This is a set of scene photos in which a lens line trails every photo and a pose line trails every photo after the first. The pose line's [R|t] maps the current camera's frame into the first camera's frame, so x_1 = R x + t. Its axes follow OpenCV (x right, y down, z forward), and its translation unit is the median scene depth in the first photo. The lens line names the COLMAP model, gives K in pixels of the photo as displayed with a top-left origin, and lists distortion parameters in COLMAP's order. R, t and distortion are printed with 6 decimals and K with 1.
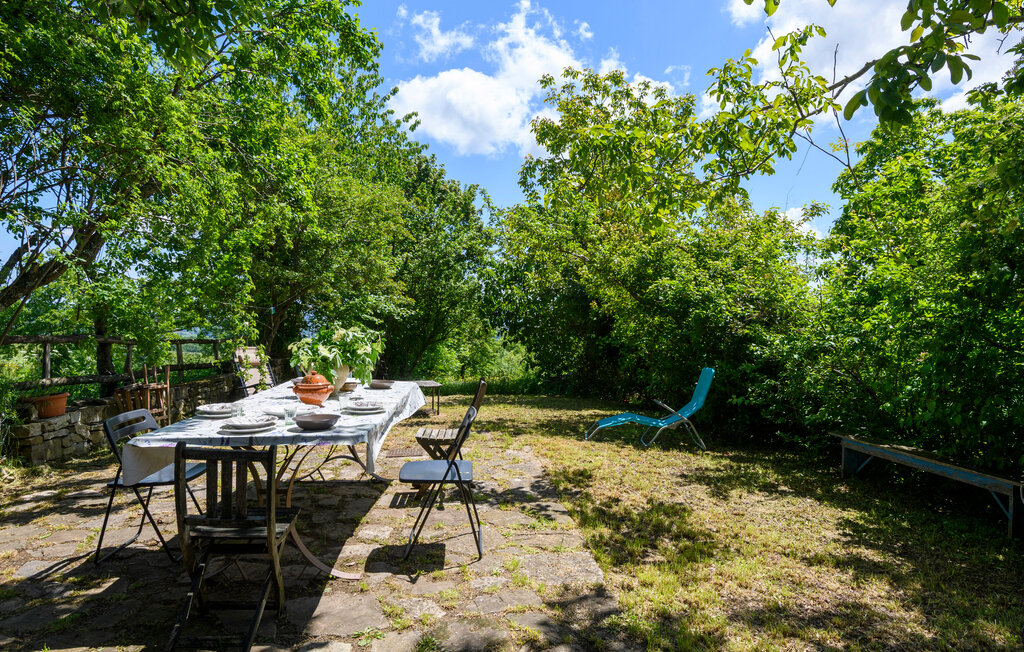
lens RADIAL K [[569.1, 0, 505.8], [0, 569.1, 332.8], [0, 0, 1]] dist [0.004044, 0.000950]
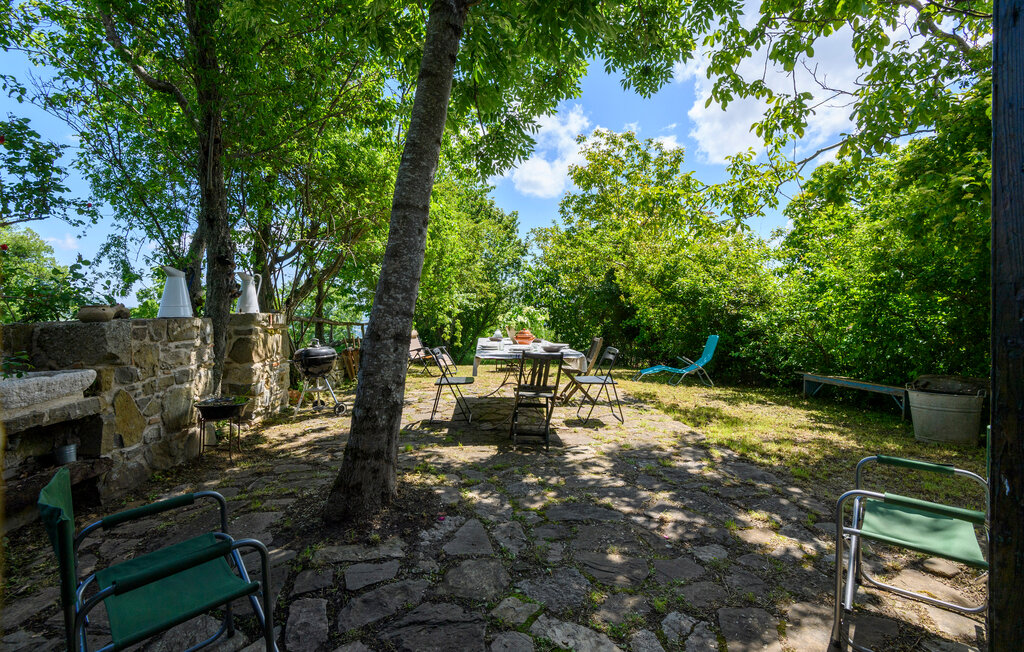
lens RADIAL K [[462.3, 0, 511.2], [0, 462.3, 320.6], [0, 0, 1]] dist [0.023575, -0.014163]
pose [[0.999954, -0.006749, 0.006861, -0.218108], [0.006813, 0.999933, -0.009372, 0.031228], [-0.006797, 0.009418, 0.999933, -0.281819]]
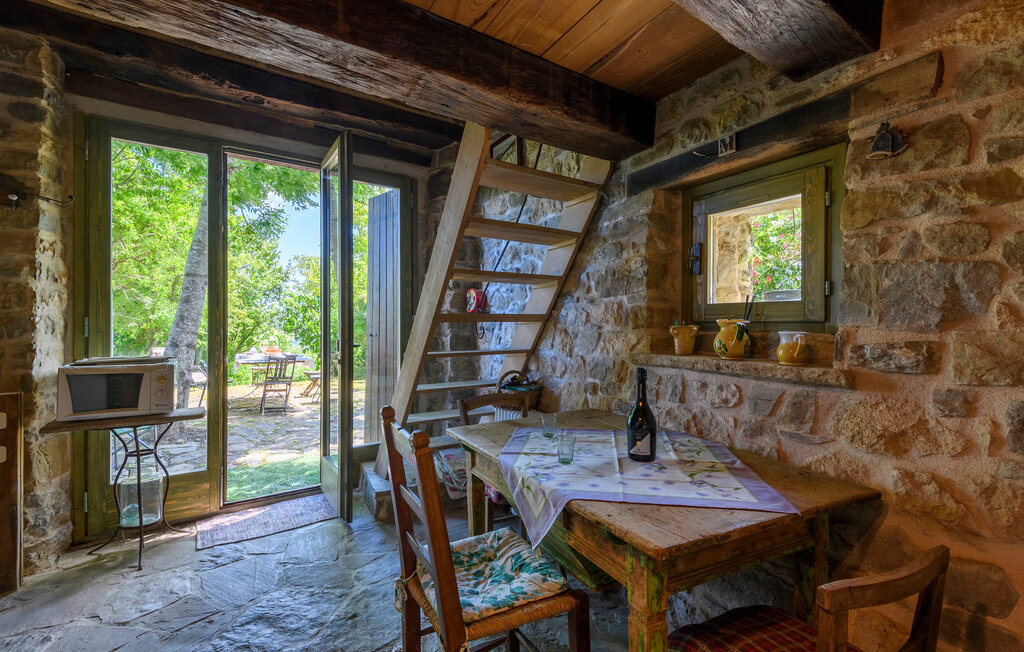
lens RADIAL K [[462.3, 0, 512.7], [0, 462.3, 322.7], [0, 0, 1]] dist [0.023575, -0.014163]
pose [[0.887071, -0.003405, 0.461621, -0.196886], [0.029182, 0.998386, -0.048712, 0.056754], [-0.460710, 0.056682, 0.885739, -0.798387]]
